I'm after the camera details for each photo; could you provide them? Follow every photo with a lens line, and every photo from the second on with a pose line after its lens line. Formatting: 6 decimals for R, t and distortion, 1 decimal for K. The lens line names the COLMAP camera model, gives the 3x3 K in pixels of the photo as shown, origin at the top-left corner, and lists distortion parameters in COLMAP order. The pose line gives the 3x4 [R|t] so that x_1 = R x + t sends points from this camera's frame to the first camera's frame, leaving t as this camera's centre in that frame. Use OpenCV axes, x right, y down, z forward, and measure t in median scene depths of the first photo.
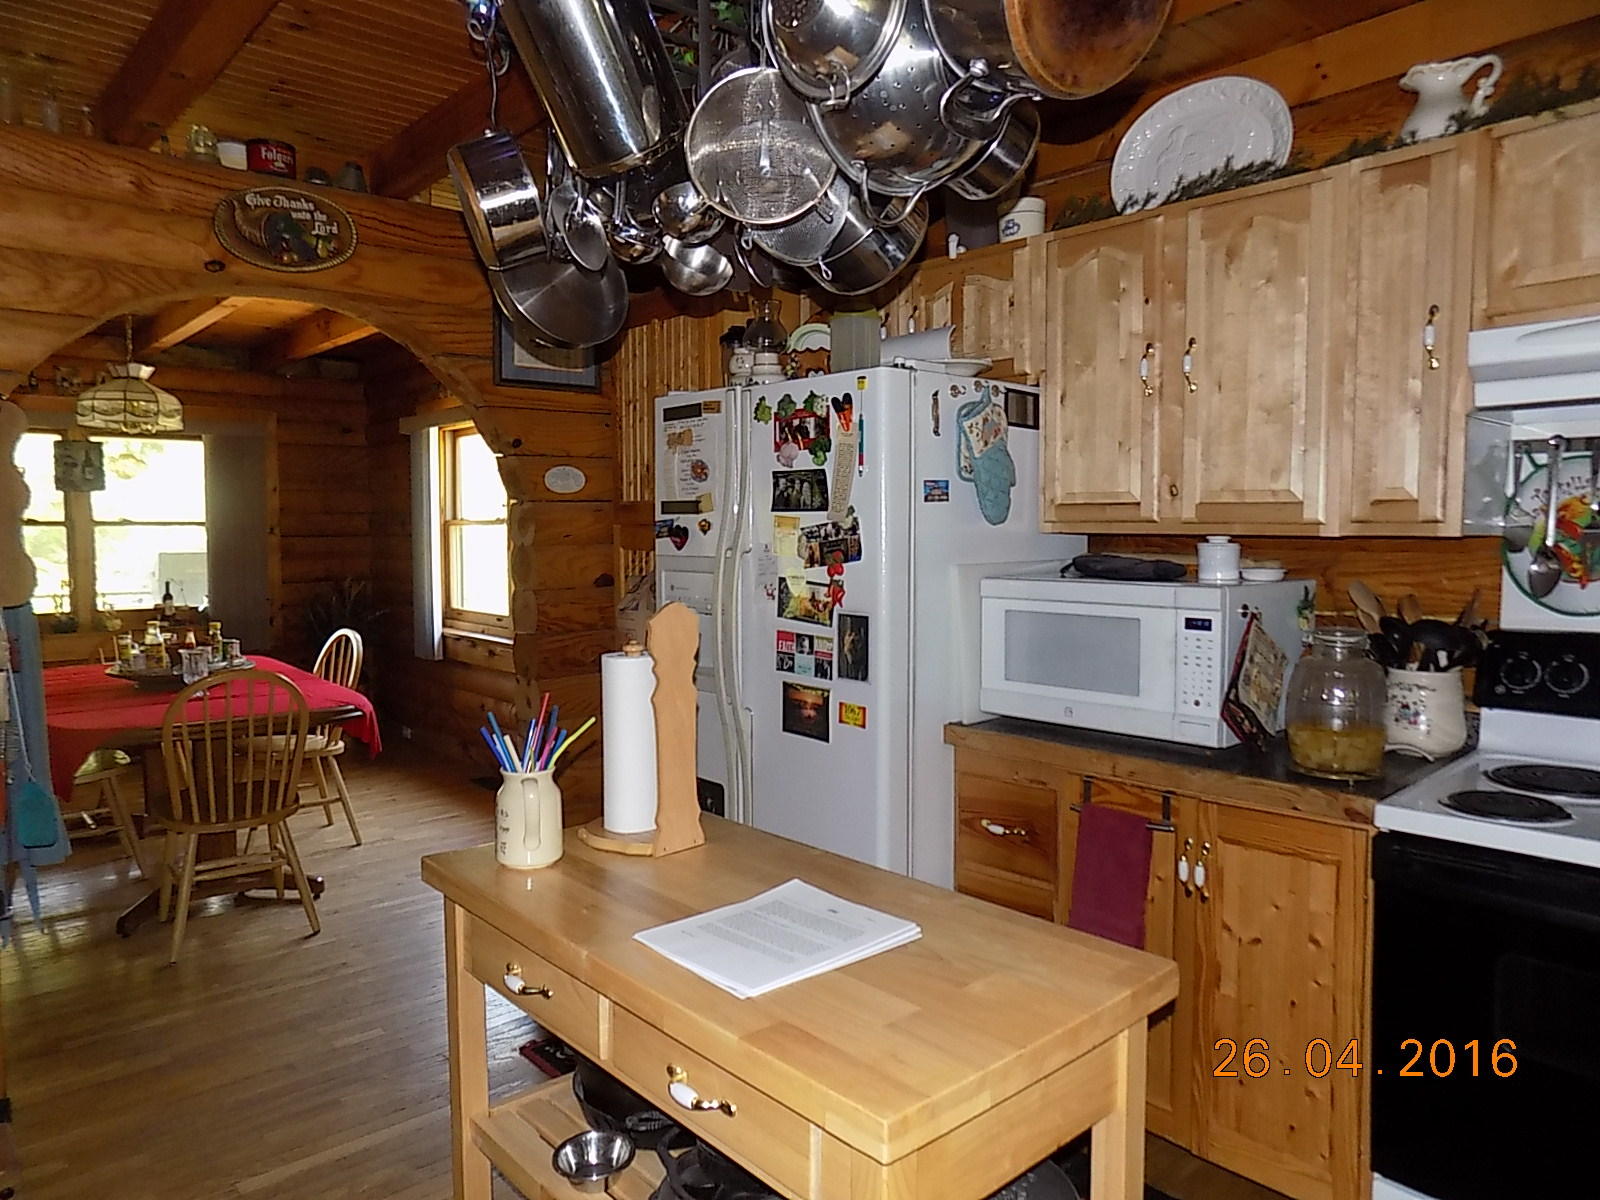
lens RADIAL K [[1079.5, 0, 809.1], [0, 1079.5, 589.6], [0, 0, 1]] dist [-0.082308, 0.083428]
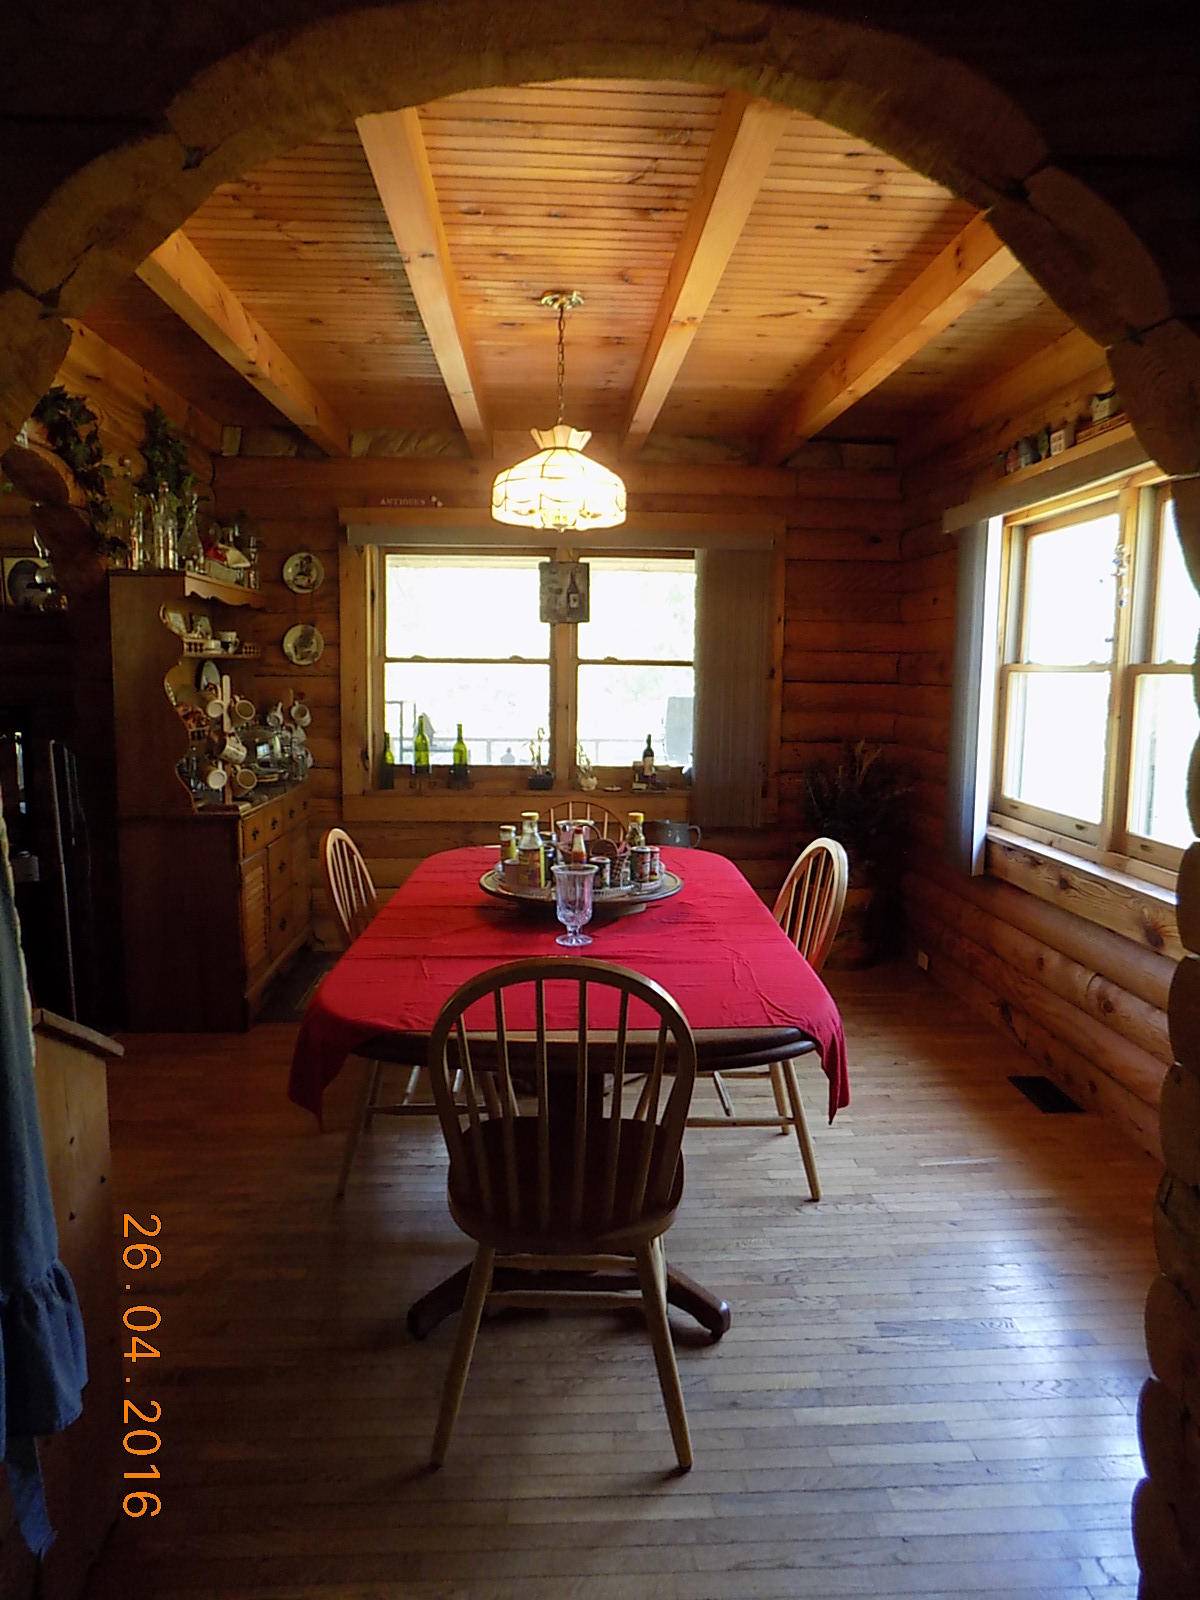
lens RADIAL K [[1079.5, 0, 590.2], [0, 1079.5, 796.7], [0, 0, 1]] dist [-0.082308, 0.083428]
pose [[0.772608, 0.087387, -0.628840, -0.120532], [-0.051356, 0.995838, 0.075290, -0.020607], [0.632802, -0.025875, 0.773881, 0.340591]]
